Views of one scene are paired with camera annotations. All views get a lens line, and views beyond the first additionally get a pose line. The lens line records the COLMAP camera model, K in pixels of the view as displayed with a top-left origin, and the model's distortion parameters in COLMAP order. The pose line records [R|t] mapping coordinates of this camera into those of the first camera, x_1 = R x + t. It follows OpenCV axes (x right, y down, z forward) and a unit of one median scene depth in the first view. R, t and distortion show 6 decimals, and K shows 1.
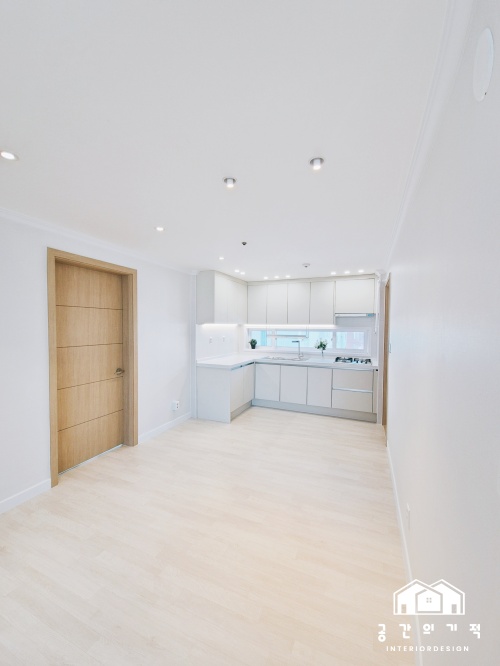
lens RADIAL K [[271.5, 0, 250.0], [0, 271.5, 333.0], [0, 0, 1]] dist [0.001949, 0.000108]
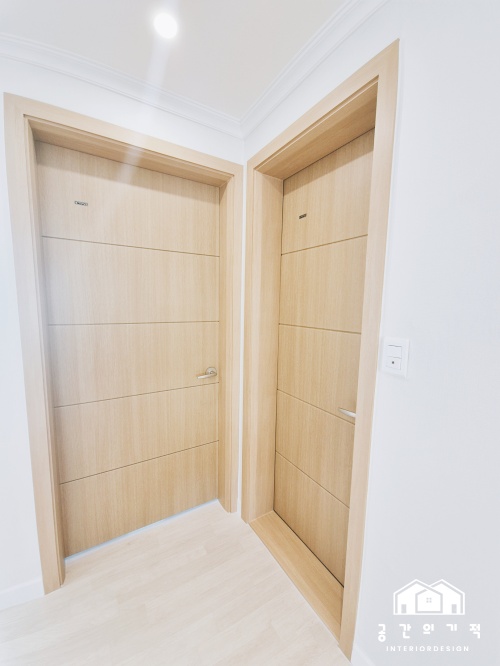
lens RADIAL K [[271.5, 0, 250.0], [0, 271.5, 333.0], [0, 0, 1]] dist [0.001949, 0.000108]
pose [[0.793884, 0.072498, -0.603732, -0.078858], [-0.023777, 0.995809, 0.088315, 0.011064], [0.607605, -0.055757, 0.792280, 0.482741]]
